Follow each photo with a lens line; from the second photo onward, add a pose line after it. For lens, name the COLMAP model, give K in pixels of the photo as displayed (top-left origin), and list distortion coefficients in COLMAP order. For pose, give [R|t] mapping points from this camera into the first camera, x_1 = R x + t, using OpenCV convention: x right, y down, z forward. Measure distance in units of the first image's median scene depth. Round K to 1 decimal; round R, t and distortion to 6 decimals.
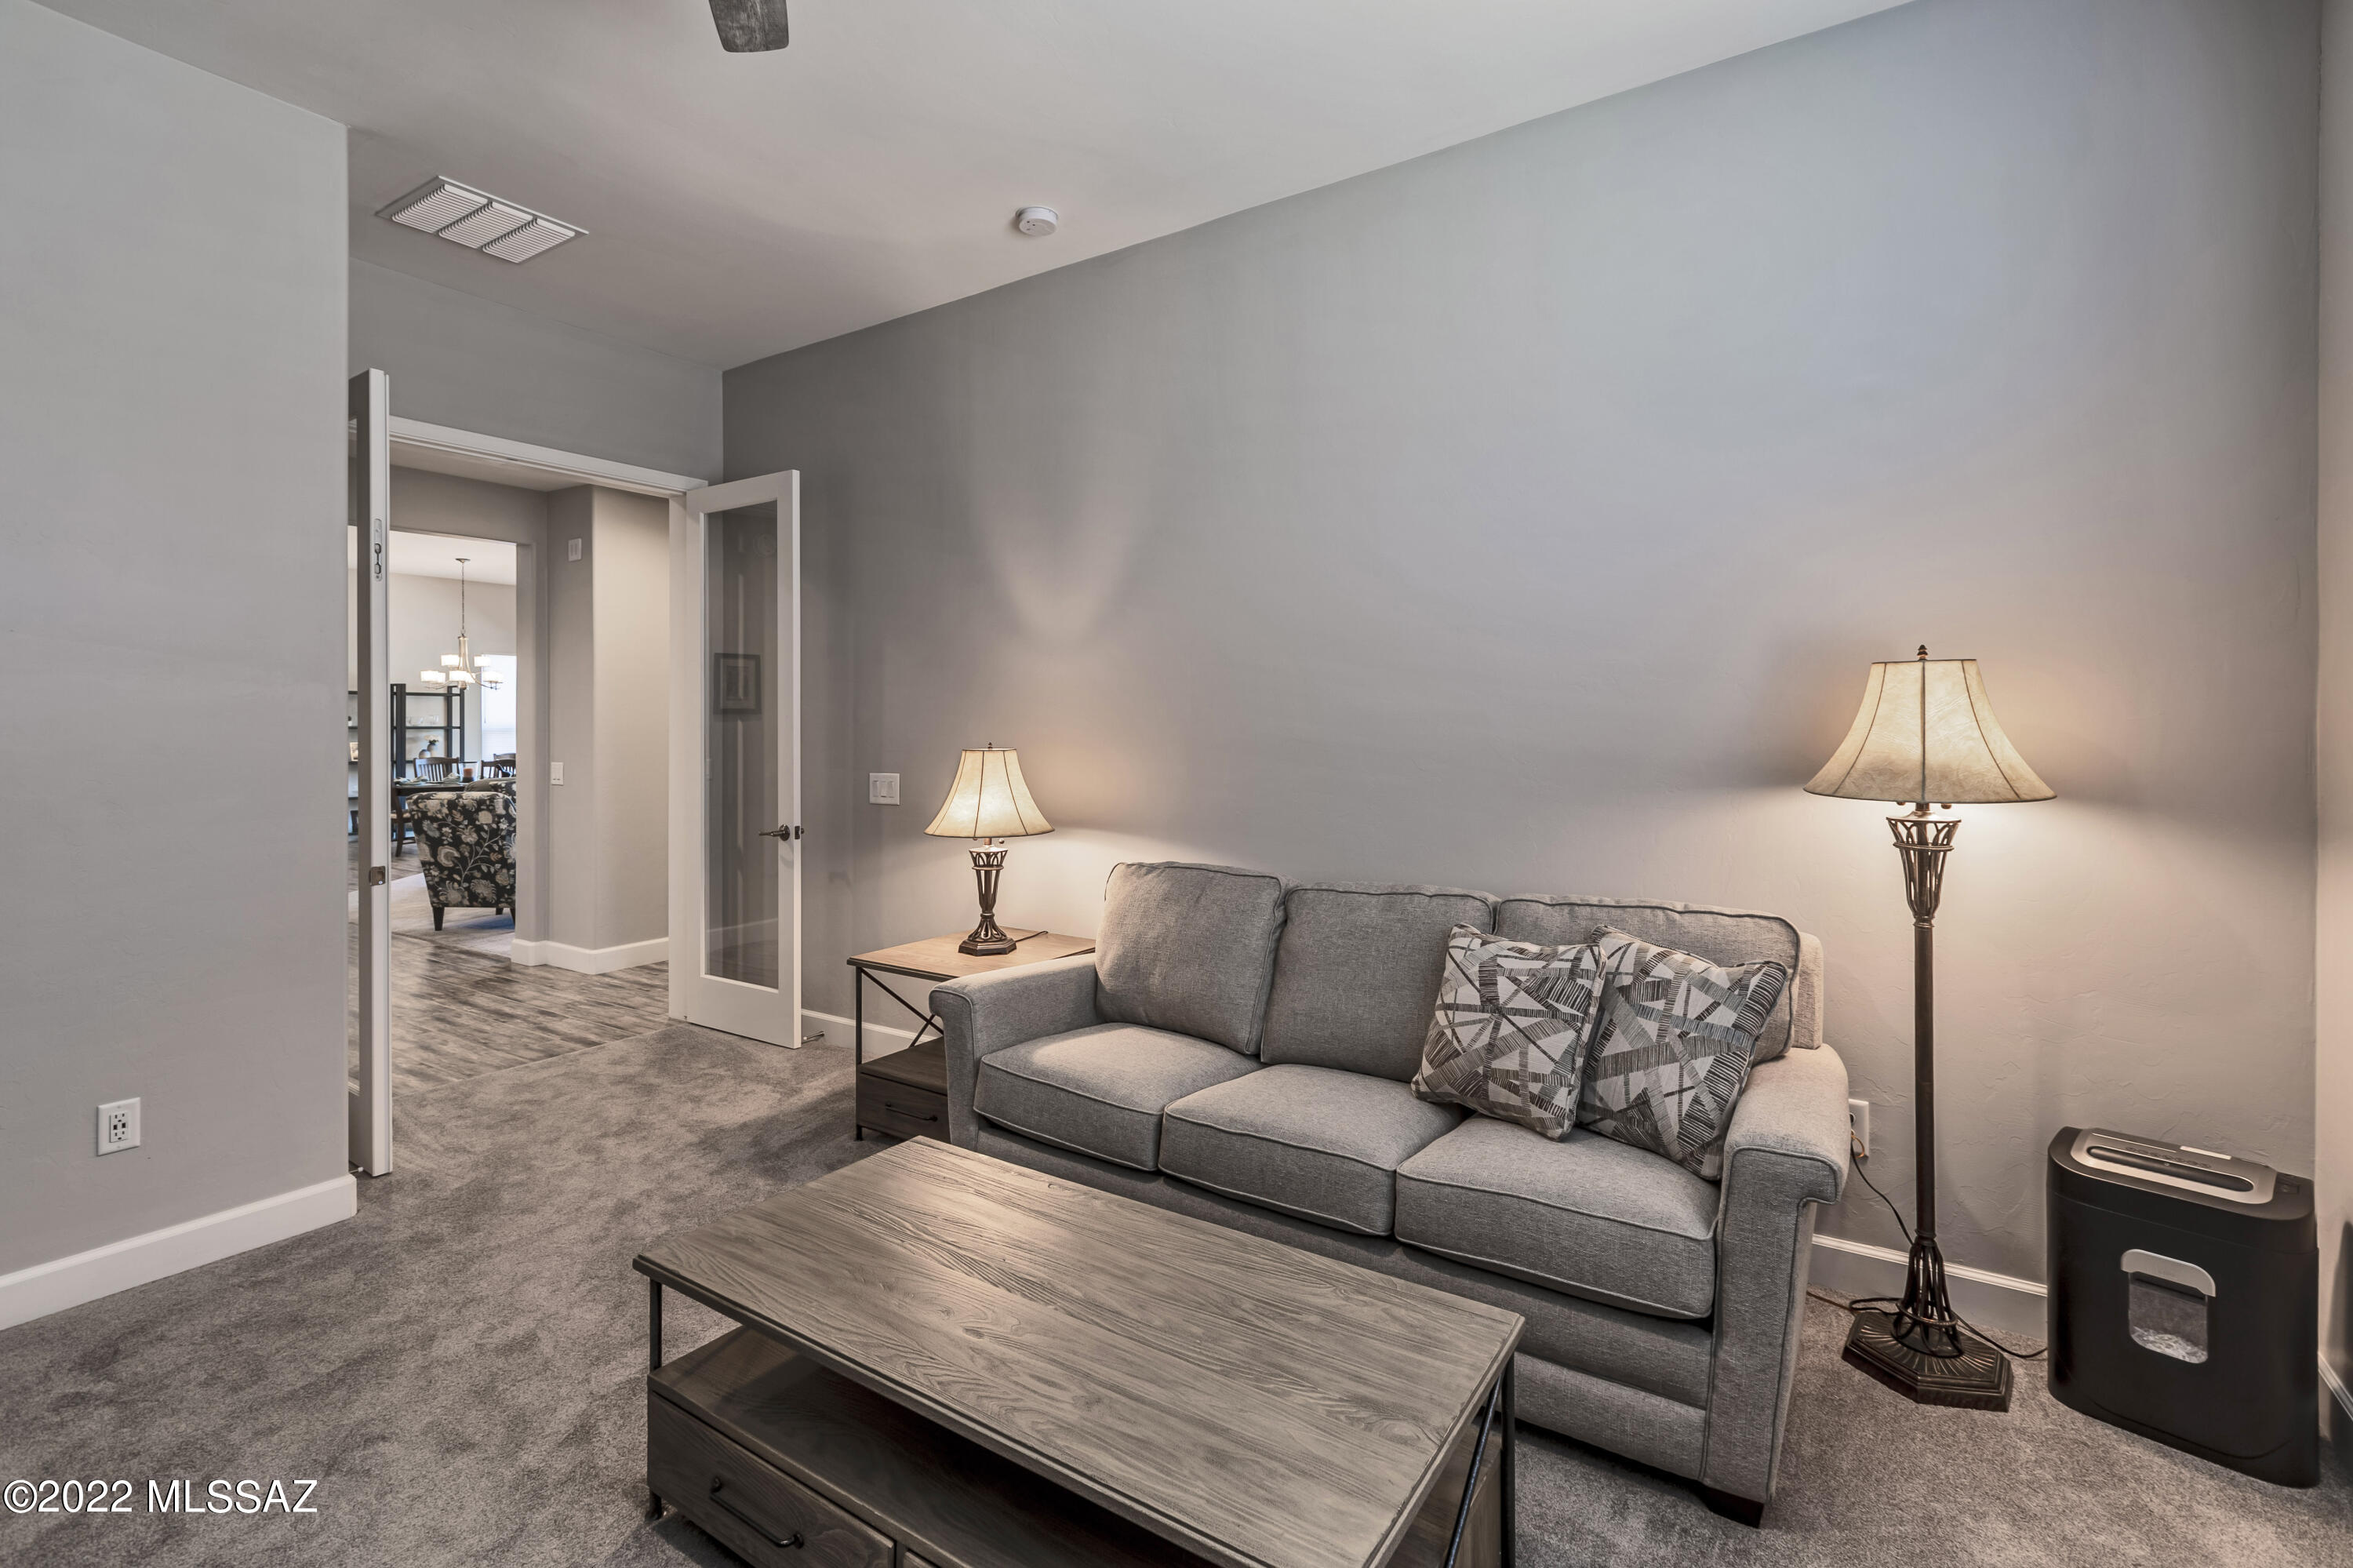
lens RADIAL K [[1066.7, 0, 1181.5], [0, 1066.7, 724.6], [0, 0, 1]] dist [-0.032878, -0.000152]
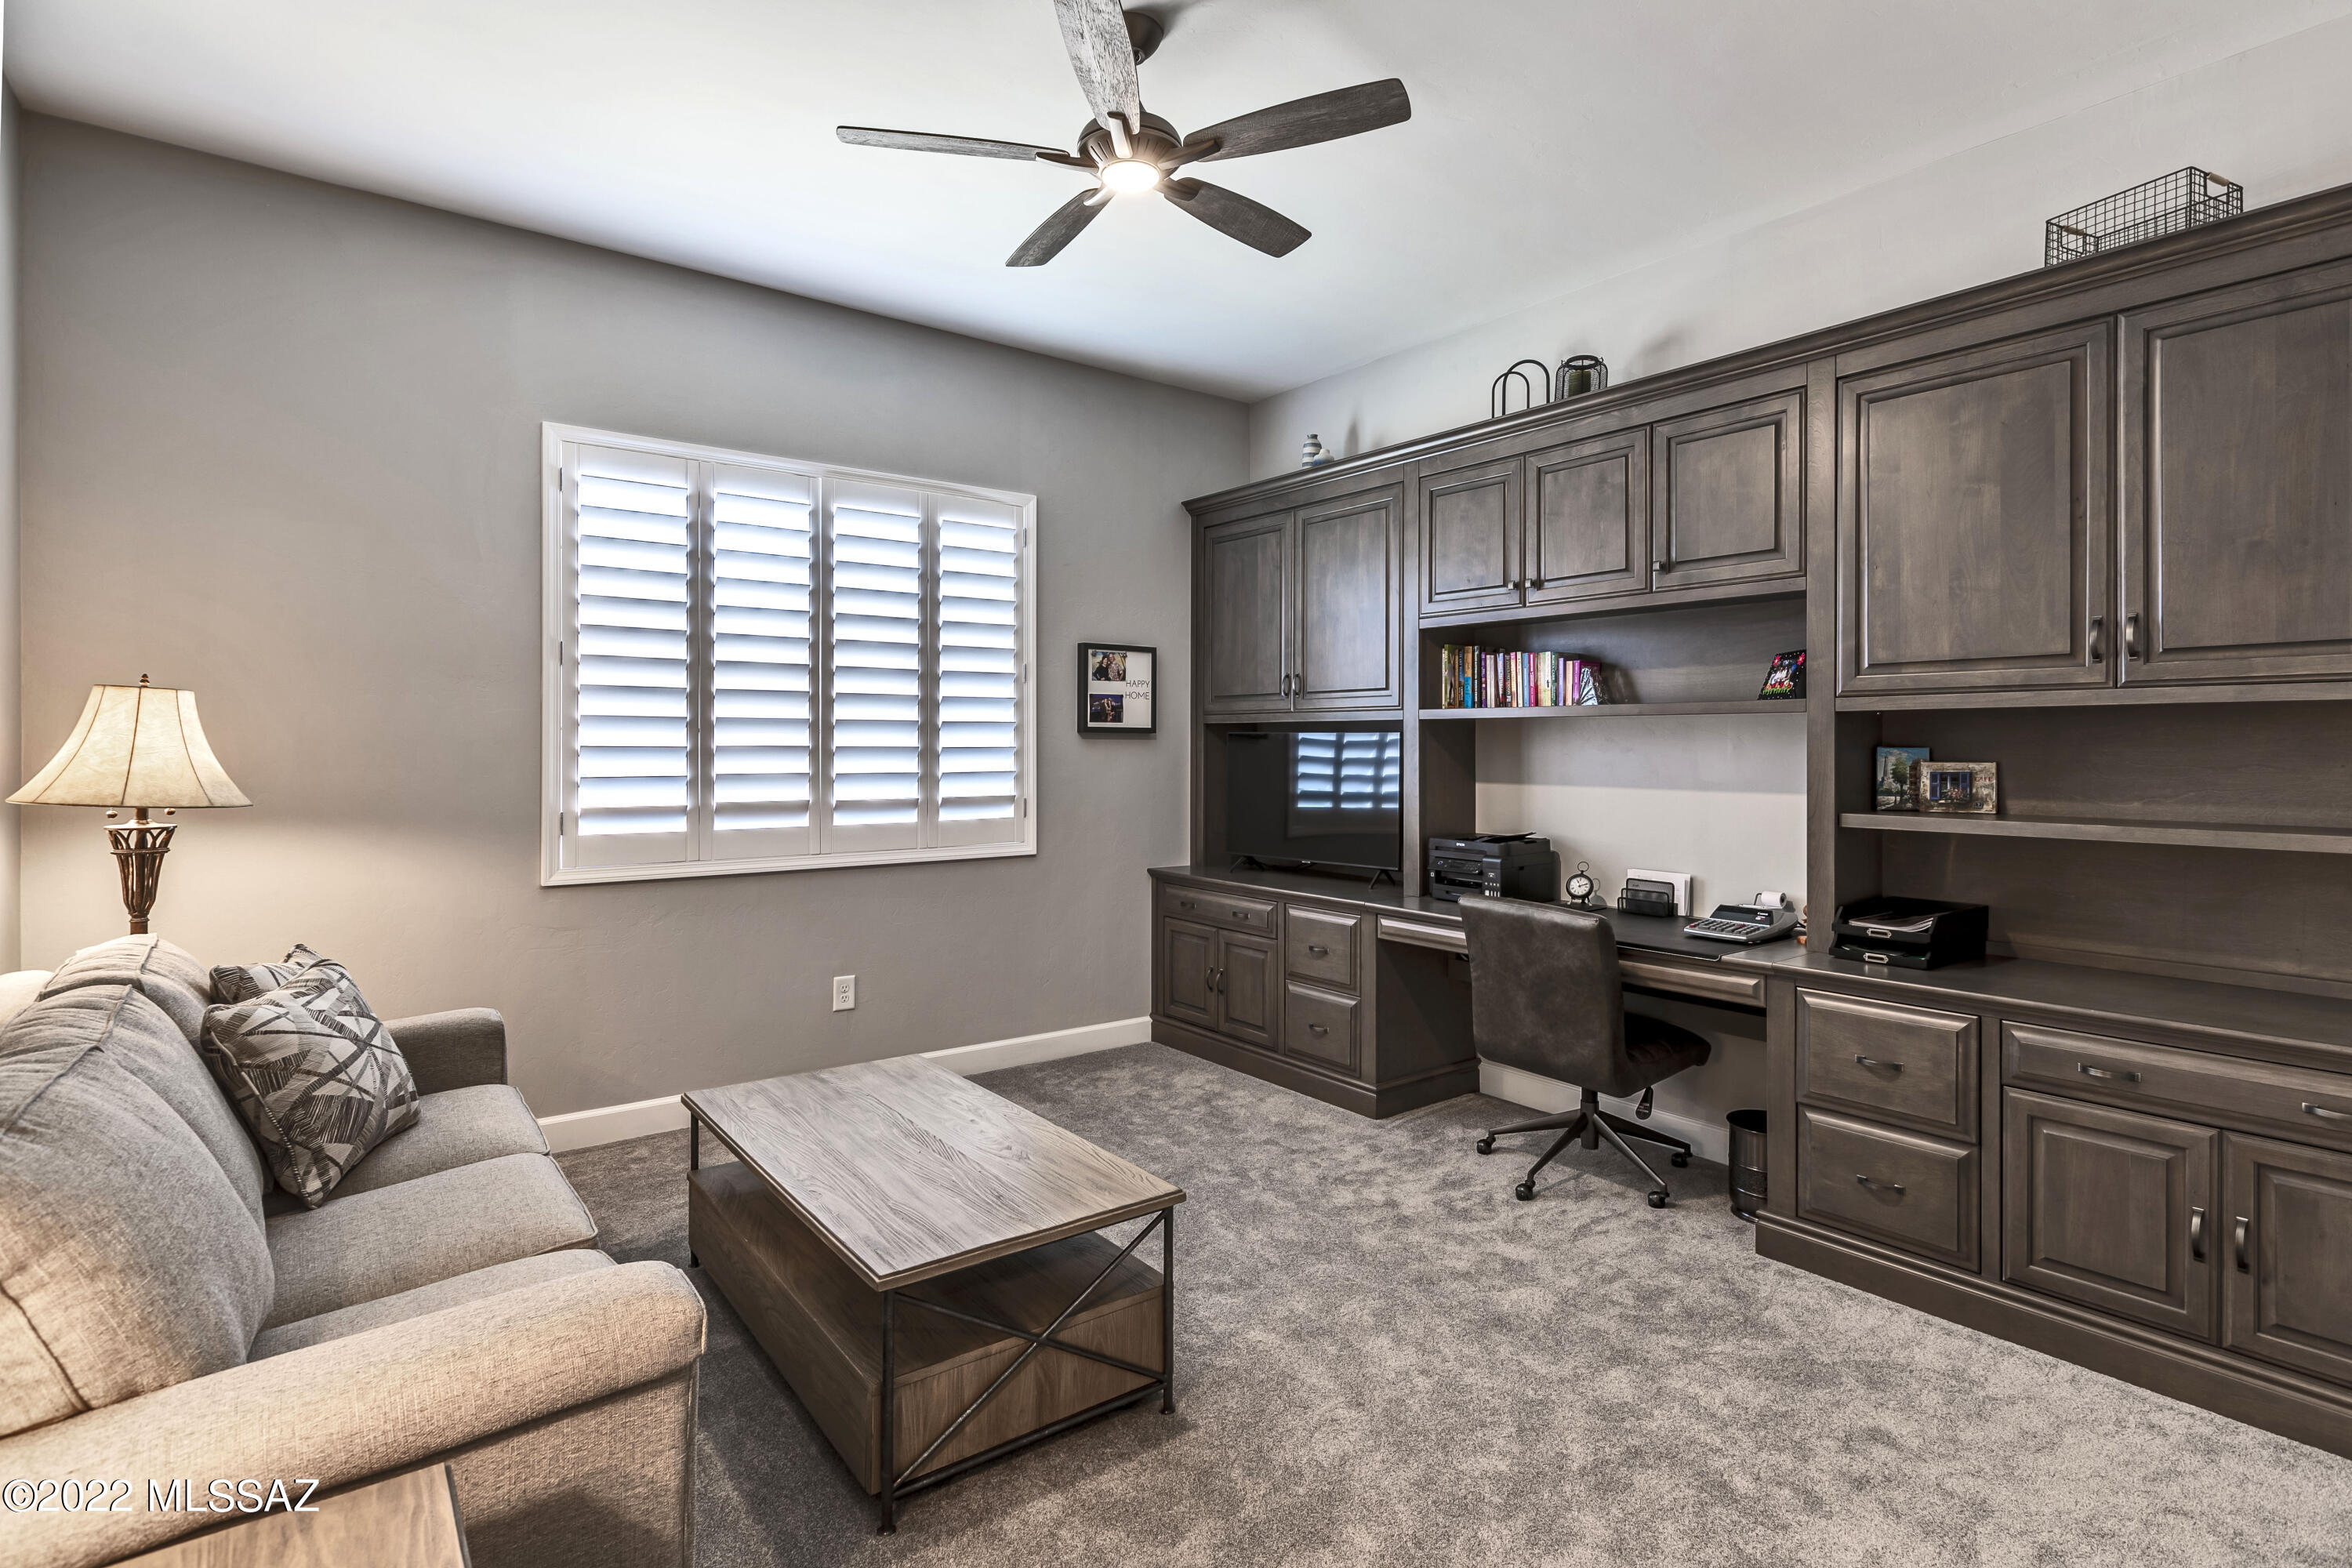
lens RADIAL K [[1148.3, 0, 1180.4], [0, 1148.3, 754.3], [0, 0, 1]] dist [-0.031563, 0.000629]
pose [[-0.939685, 0.000748, 0.342040, -0.751138], [0.001422, 0.999998, 0.001719, 0.011125], [-0.342038, 0.002102, -0.939684, 1.746081]]
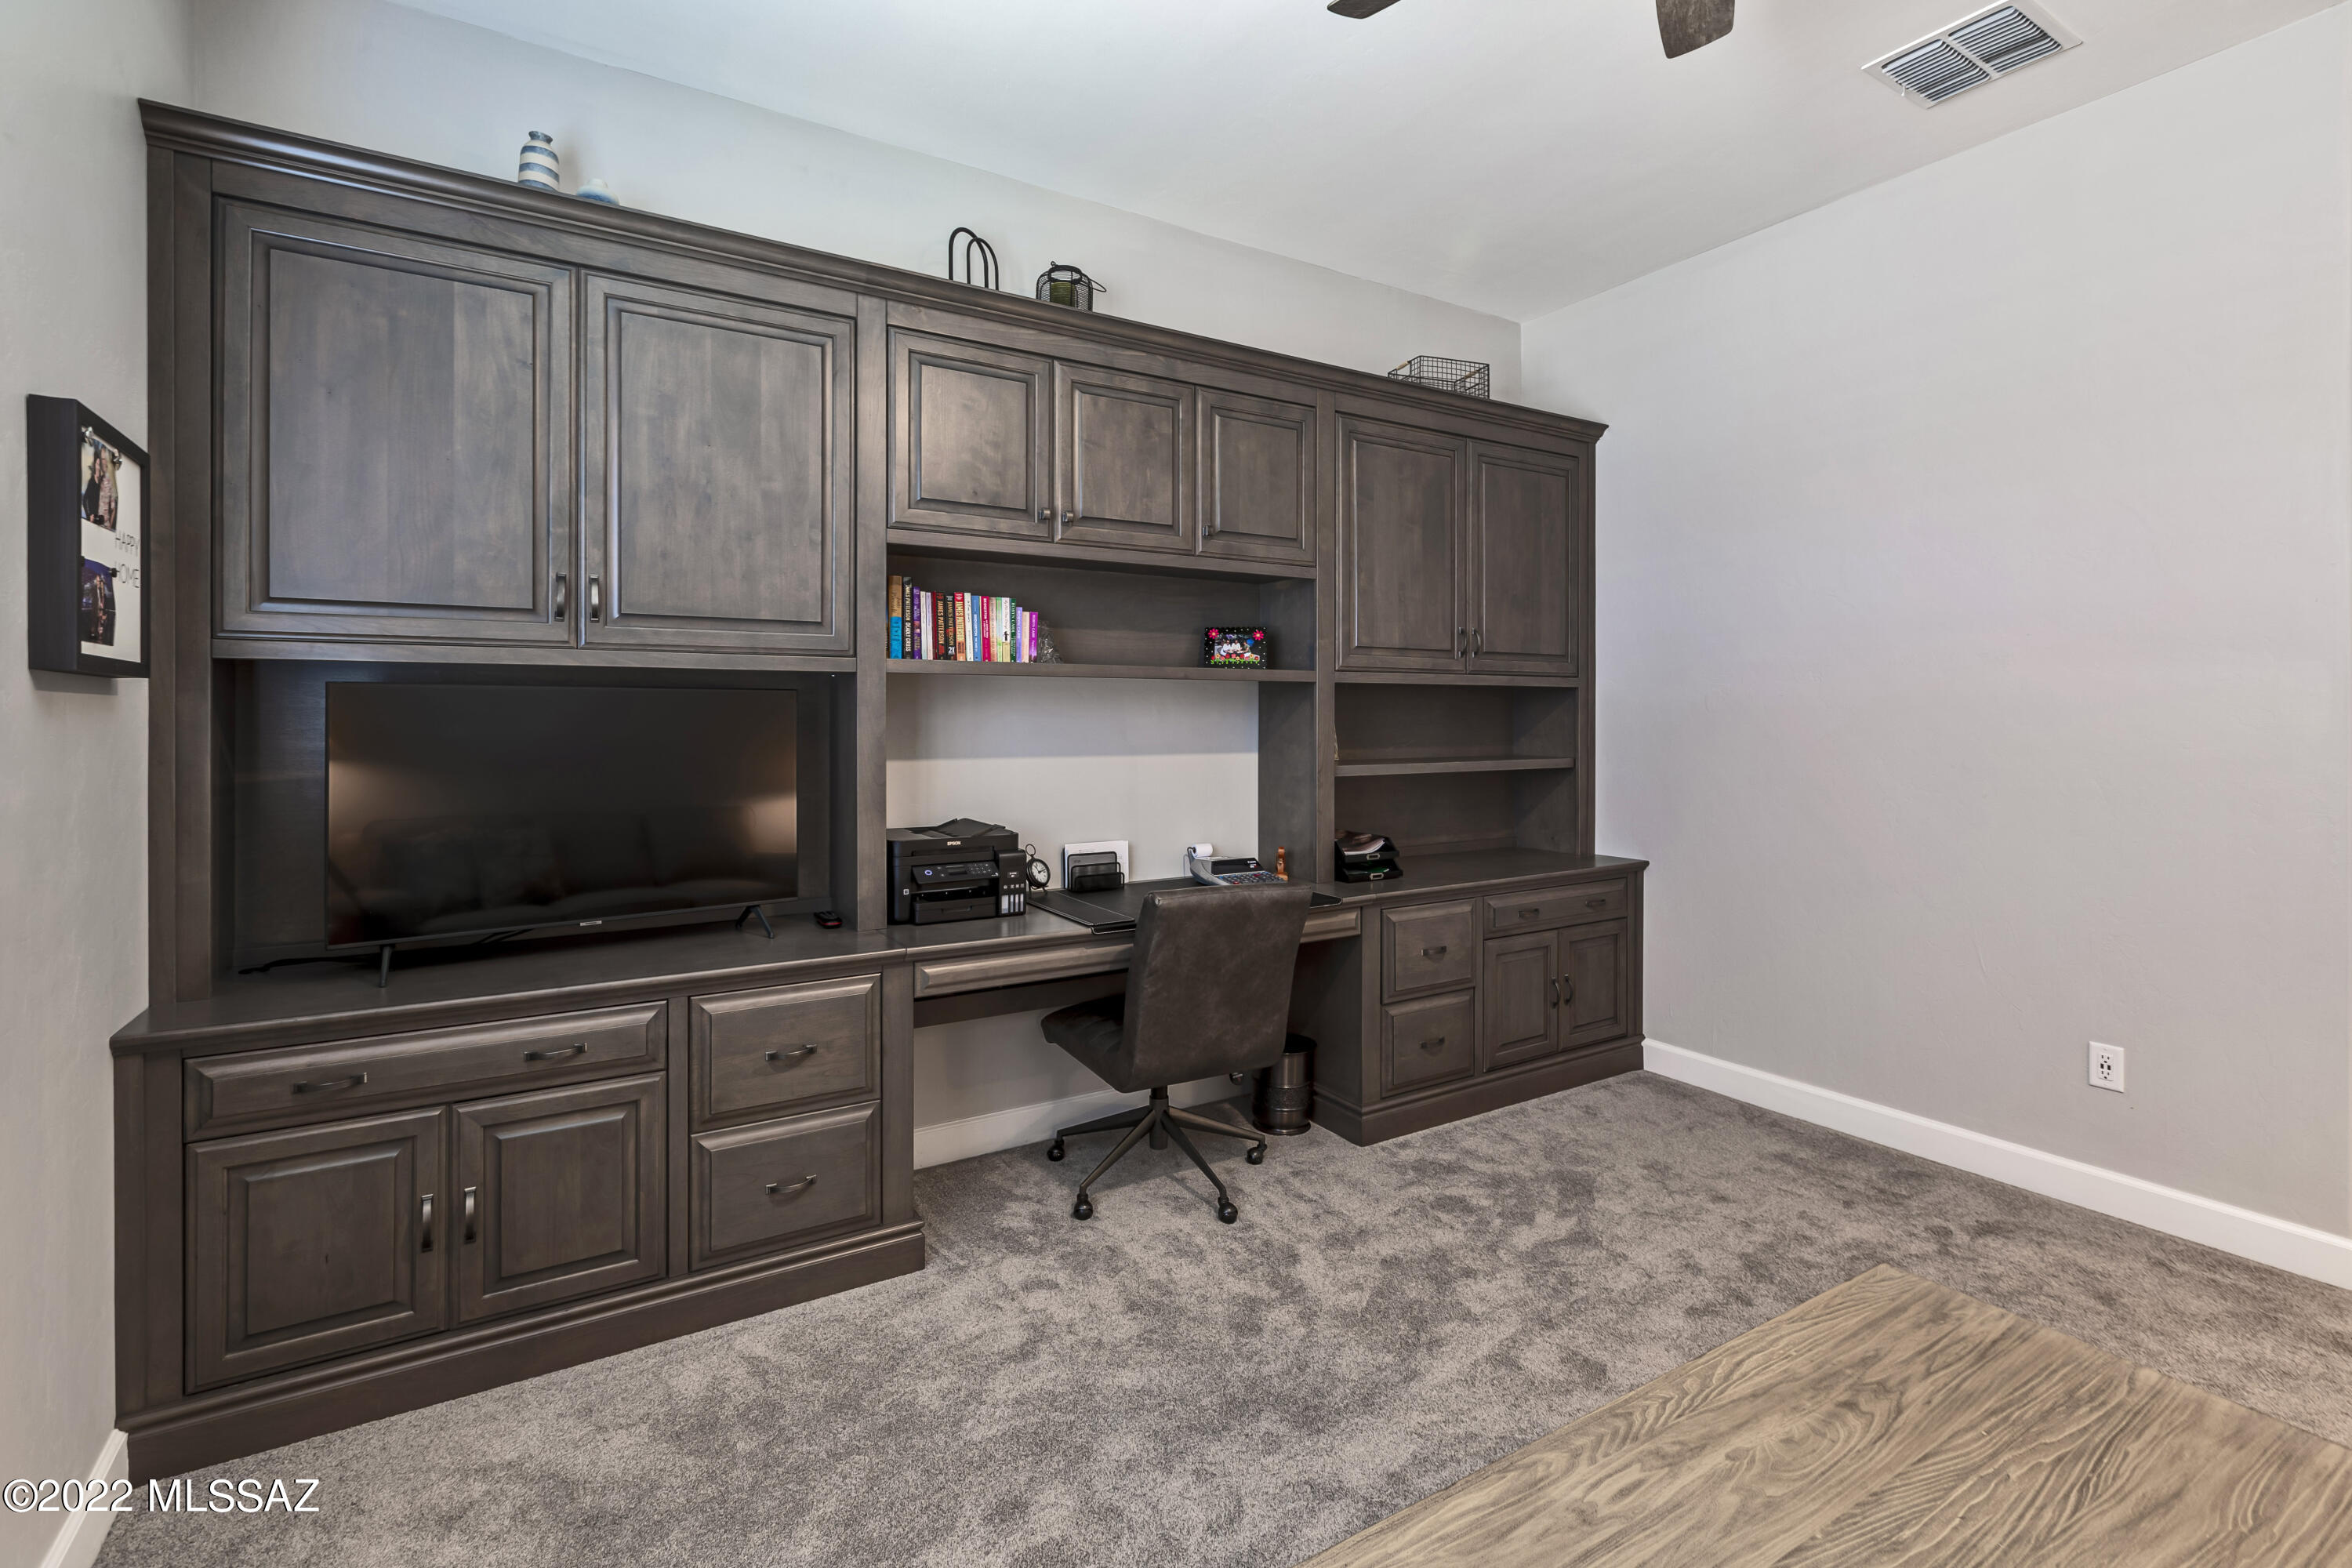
lens RADIAL K [[1101.4, 0, 1219.3], [0, 1101.4, 708.3], [0, 0, 1]] dist [0.001570, 0.000190]
pose [[-0.403388, 0.006835, -0.915004, 0.535243], [-0.001146, 0.999968, 0.007975, -0.012413], [0.915028, 0.004265, -0.403367, 0.684343]]
